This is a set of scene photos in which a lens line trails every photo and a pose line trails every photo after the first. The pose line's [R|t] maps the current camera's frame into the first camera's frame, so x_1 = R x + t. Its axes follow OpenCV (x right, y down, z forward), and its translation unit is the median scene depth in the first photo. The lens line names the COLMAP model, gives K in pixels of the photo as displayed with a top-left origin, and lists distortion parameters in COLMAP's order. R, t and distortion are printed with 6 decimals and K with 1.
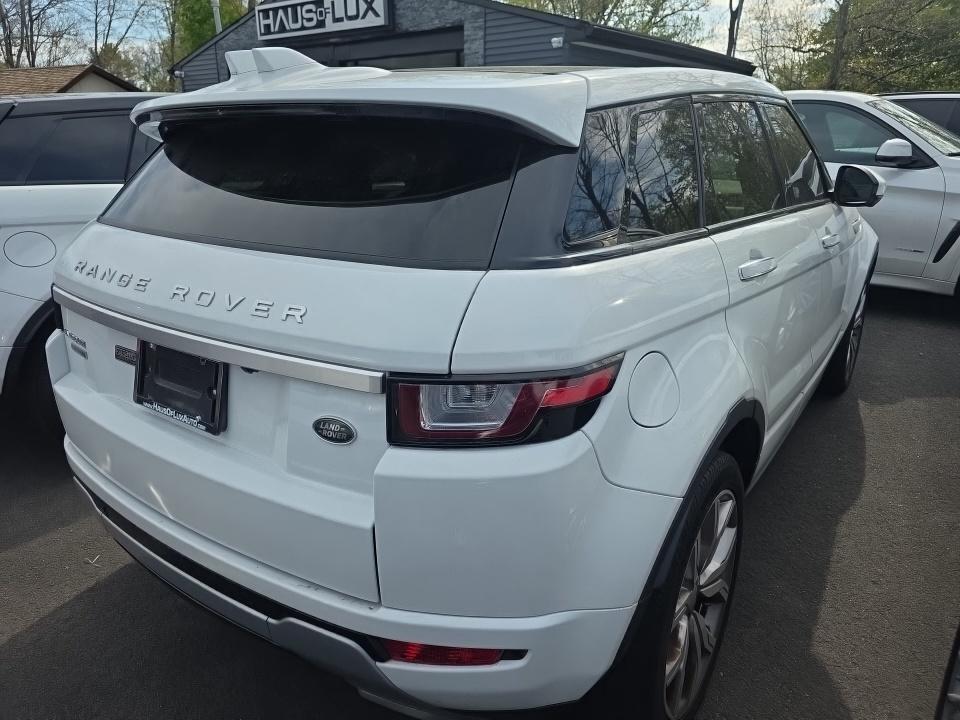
lens RADIAL K [[650.9, 0, 480.0], [0, 650.9, 360.0], [0, 0, 1]] dist [0.010092, -0.001033]
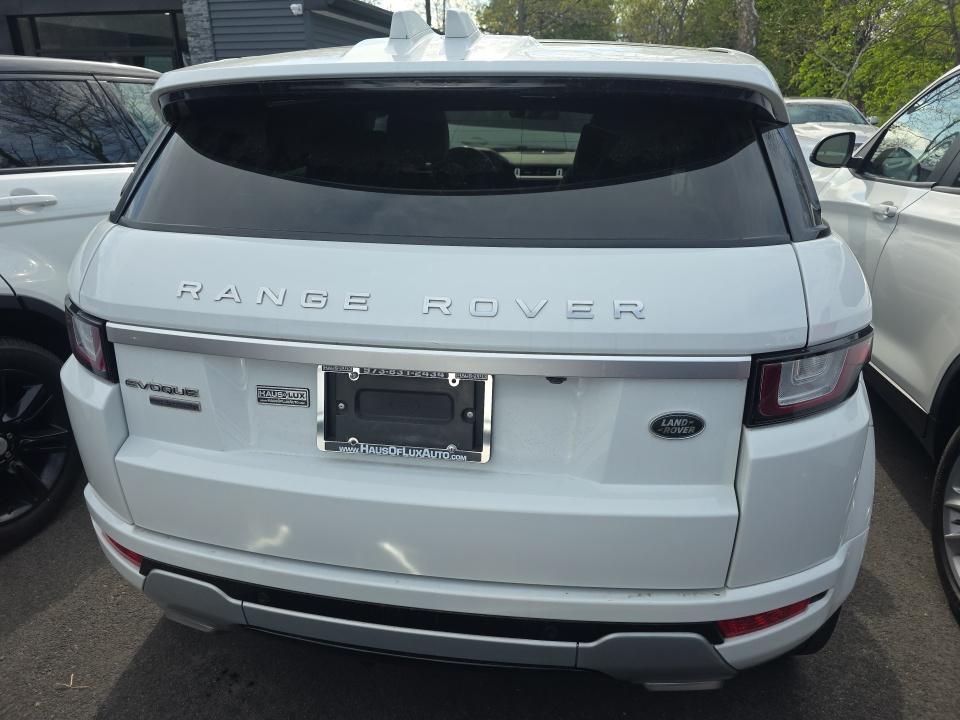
lens RADIAL K [[650.9, 0, 480.0], [0, 650.9, 360.0], [0, 0, 1]] dist [0.010092, -0.001033]
pose [[0.902011, -0.155546, 0.402718, -0.801073], [0.140994, 0.987825, 0.065741, -0.084985], [-0.408041, -0.002518, 0.912960, 0.228202]]
